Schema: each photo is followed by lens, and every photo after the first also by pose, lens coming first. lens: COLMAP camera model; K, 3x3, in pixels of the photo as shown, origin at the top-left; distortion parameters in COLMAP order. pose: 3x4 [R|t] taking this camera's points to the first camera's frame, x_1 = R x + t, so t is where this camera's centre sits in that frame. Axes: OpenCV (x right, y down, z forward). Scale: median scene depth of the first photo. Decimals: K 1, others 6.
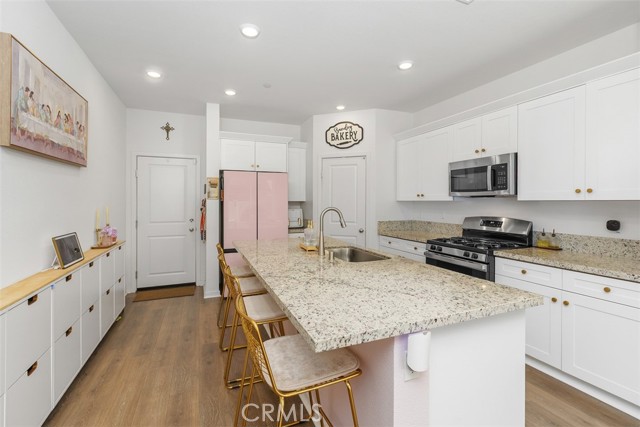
lens RADIAL K [[289.8, 0, 321.0], [0, 289.8, 194.2], [0, 0, 1]] dist [0.000560, 0.000126]
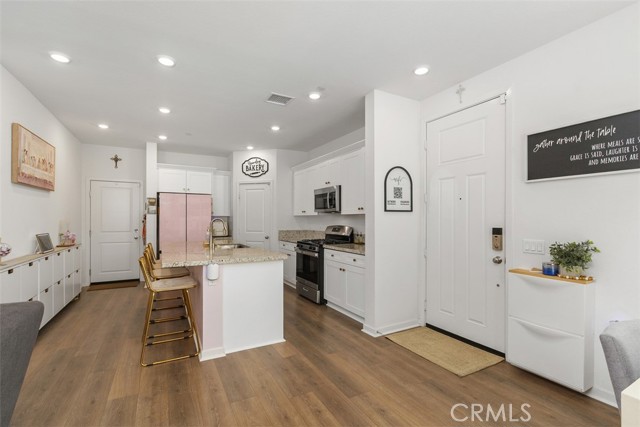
lens RADIAL K [[289.3, 0, 320.0], [0, 289.3, 213.5], [0, 0, 1]] dist [-0.000747, -0.000214]
pose [[0.994589, 0.003328, 0.103836, 0.266562], [-0.003704, 0.999987, 0.003432, 0.007628], [-0.103823, -0.003798, 0.994588, -0.416209]]
